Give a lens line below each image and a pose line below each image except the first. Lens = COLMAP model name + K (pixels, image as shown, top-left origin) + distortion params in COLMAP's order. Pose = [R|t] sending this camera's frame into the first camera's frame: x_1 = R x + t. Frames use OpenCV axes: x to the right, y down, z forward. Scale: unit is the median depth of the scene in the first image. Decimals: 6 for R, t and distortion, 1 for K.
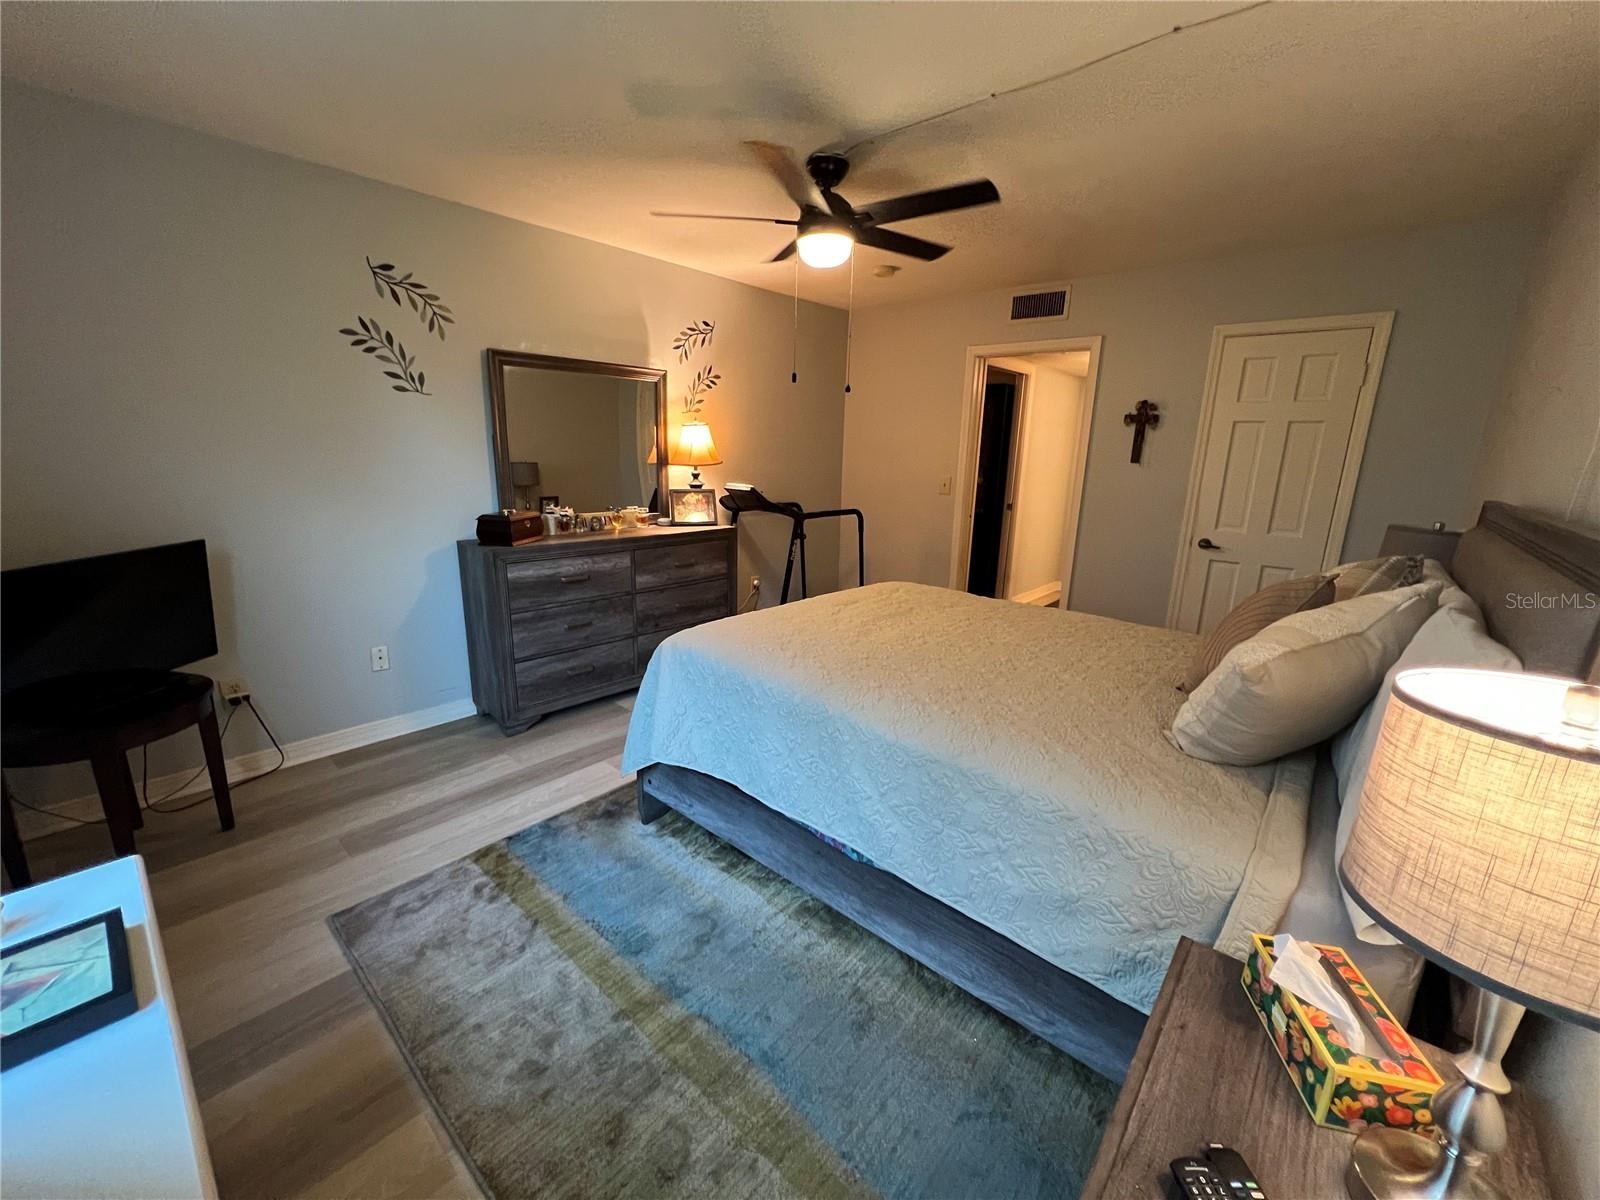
lens RADIAL K [[643.4, 0, 800.1], [0, 643.4, 596.3], [0, 0, 1]] dist [-0.000506, -0.000020]
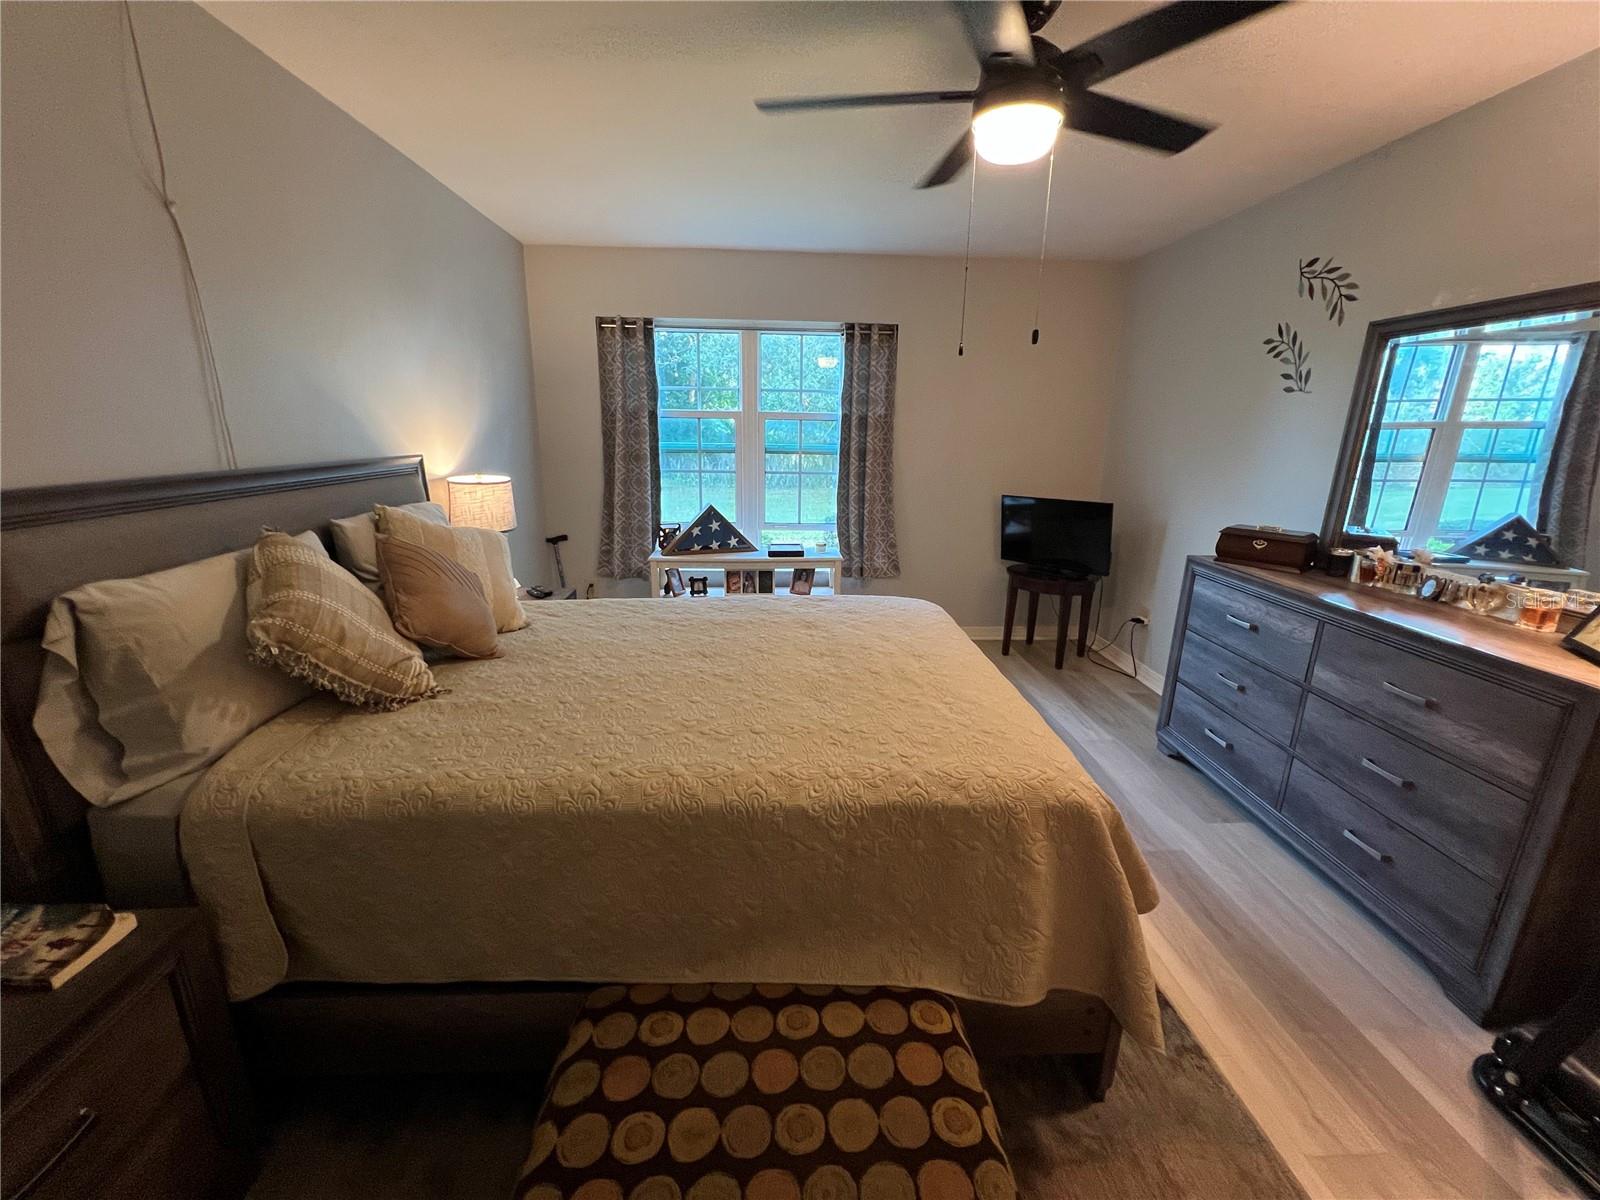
lens RADIAL K [[645.9, 0, 796.8], [0, 645.9, 601.8], [0, 0, 1]] dist [-0.002268, 0.000851]
pose [[-0.721489, 0.146982, -0.676646, 0.593817], [-0.188220, 0.898785, 0.395929, -0.276159], [0.666353, 0.413017, -0.620798, 1.214587]]
